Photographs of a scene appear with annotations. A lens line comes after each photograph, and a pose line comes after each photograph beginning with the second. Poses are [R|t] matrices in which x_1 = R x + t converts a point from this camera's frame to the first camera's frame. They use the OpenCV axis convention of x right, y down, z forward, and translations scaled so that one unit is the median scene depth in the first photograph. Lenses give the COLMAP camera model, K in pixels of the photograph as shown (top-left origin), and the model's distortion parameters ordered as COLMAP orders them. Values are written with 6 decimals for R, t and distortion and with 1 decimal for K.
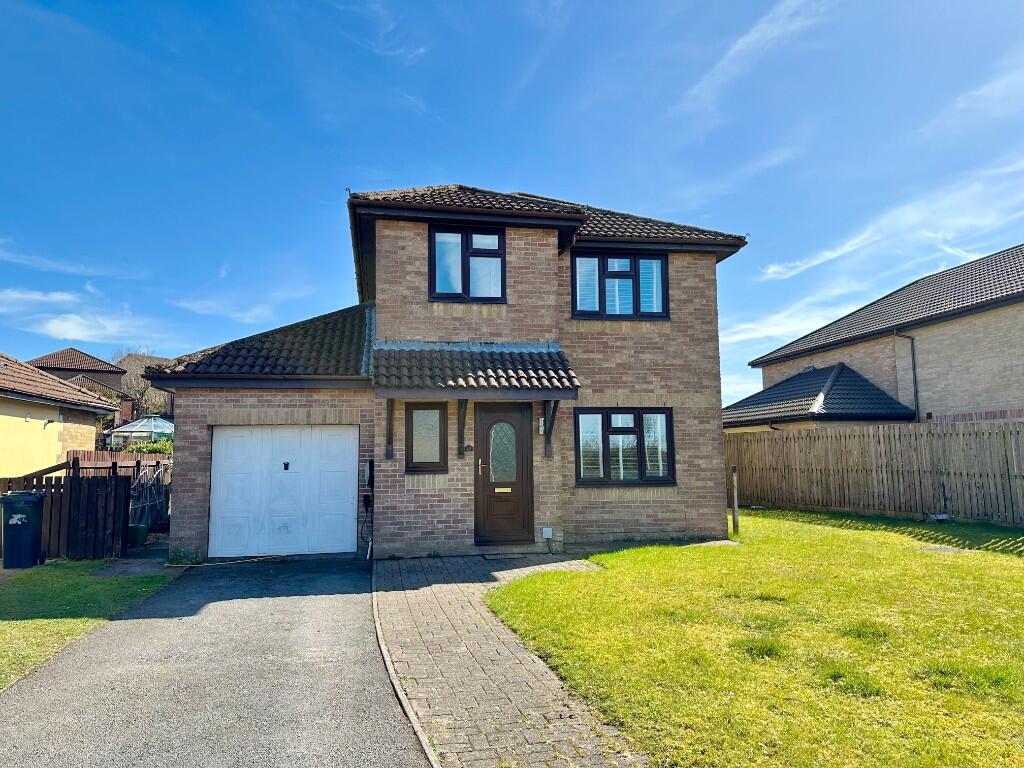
lens RADIAL K [[701.5, 0, 512.0], [0, 701.5, 384.0], [0, 0, 1]] dist [0.128033, -0.174995]
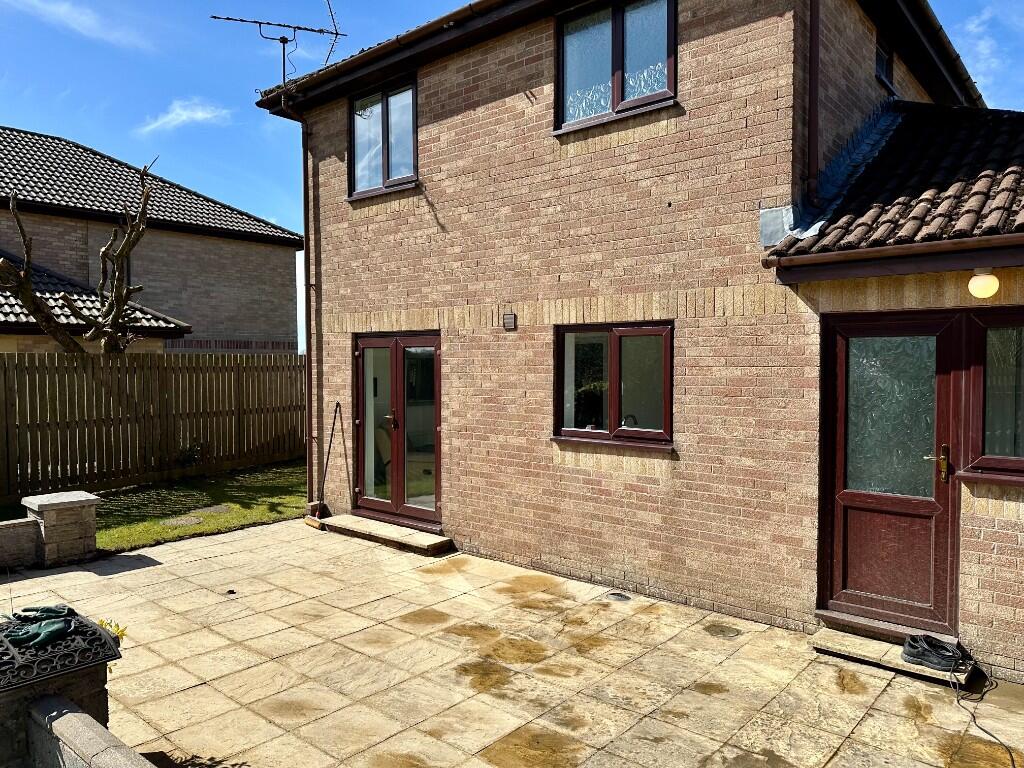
lens RADIAL K [[701.5, 0, 512.0], [0, 701.5, 384.0], [0, 0, 1]] dist [0.128033, -0.174995]
pose [[-0.623201, -0.012527, 0.781961, -0.572434], [-0.072171, 0.996526, -0.041554, 0.180726], [-0.778724, -0.082332, -0.621940, 2.118572]]
